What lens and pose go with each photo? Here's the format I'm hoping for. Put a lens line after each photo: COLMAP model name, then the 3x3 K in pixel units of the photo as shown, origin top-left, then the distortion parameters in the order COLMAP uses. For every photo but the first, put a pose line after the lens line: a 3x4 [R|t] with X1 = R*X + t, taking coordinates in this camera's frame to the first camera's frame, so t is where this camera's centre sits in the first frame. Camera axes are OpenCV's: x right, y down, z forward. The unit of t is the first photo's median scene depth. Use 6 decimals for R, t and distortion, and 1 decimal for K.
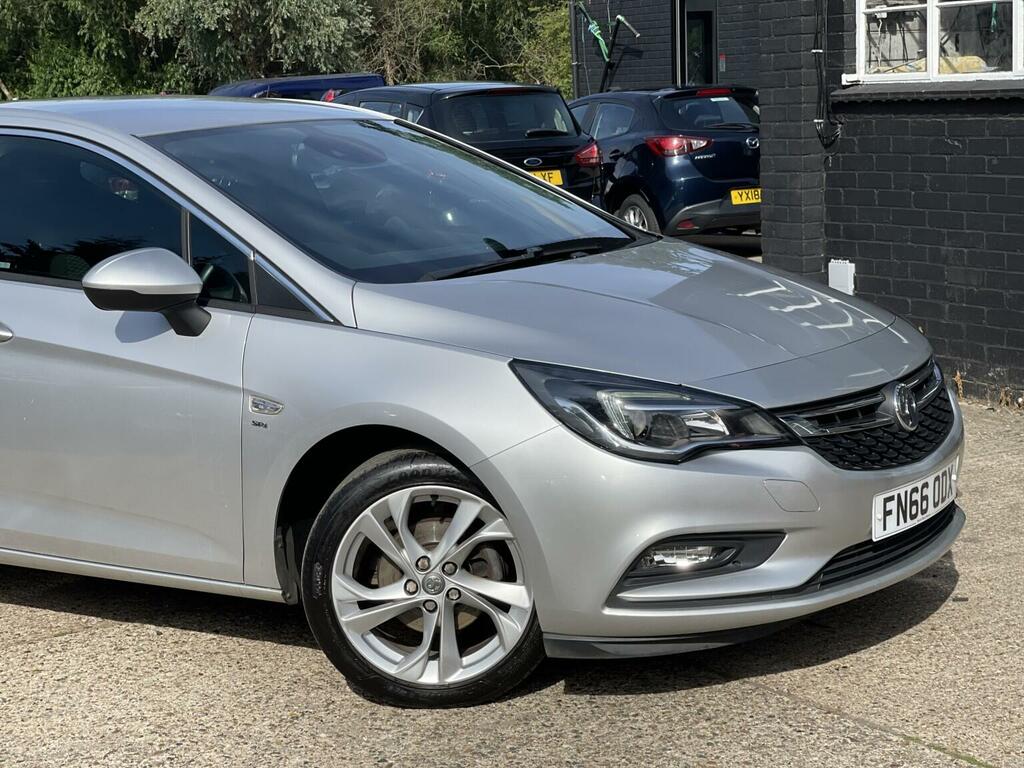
lens RADIAL K [[1928.7, 0, 512.8], [0, 1928.7, 368.4], [0, 0, 1]] dist [0.242229, -0.326304]
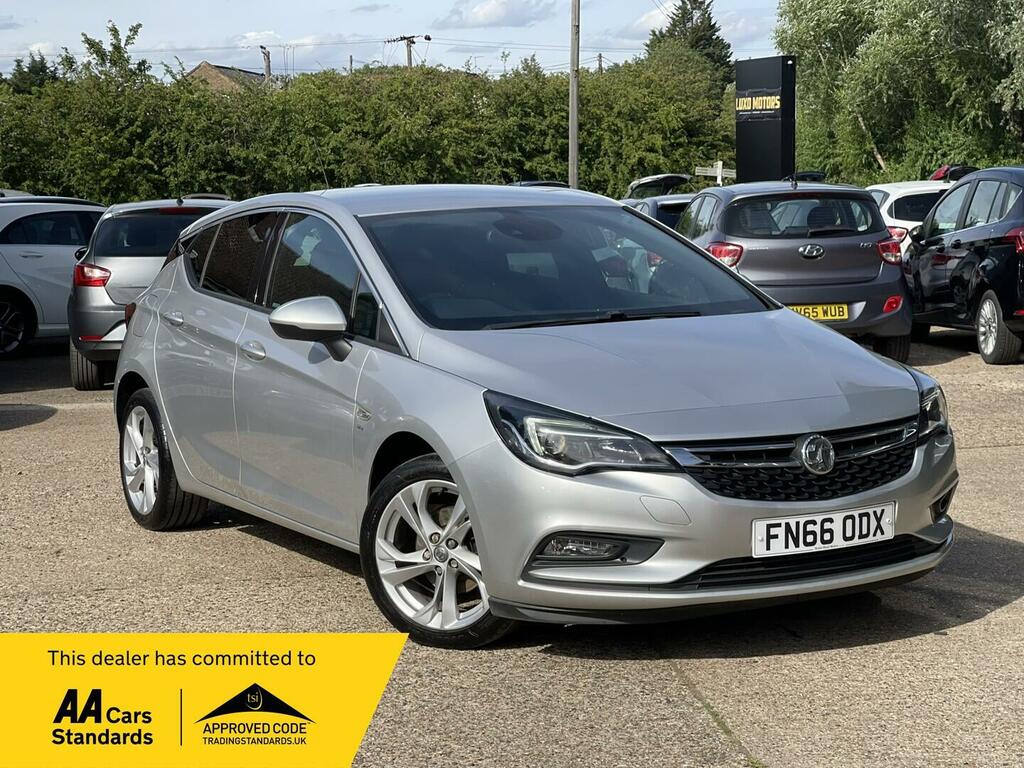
lens RADIAL K [[1928.7, 0, 512.8], [0, 1928.7, 368.4], [0, 0, 1]] dist [0.242229, -0.326304]
pose [[0.892393, 0.064634, -0.446606, 0.566110], [-0.079853, 0.996689, -0.015315, -0.000232], [0.444138, 0.049330, 0.894599, -0.174185]]
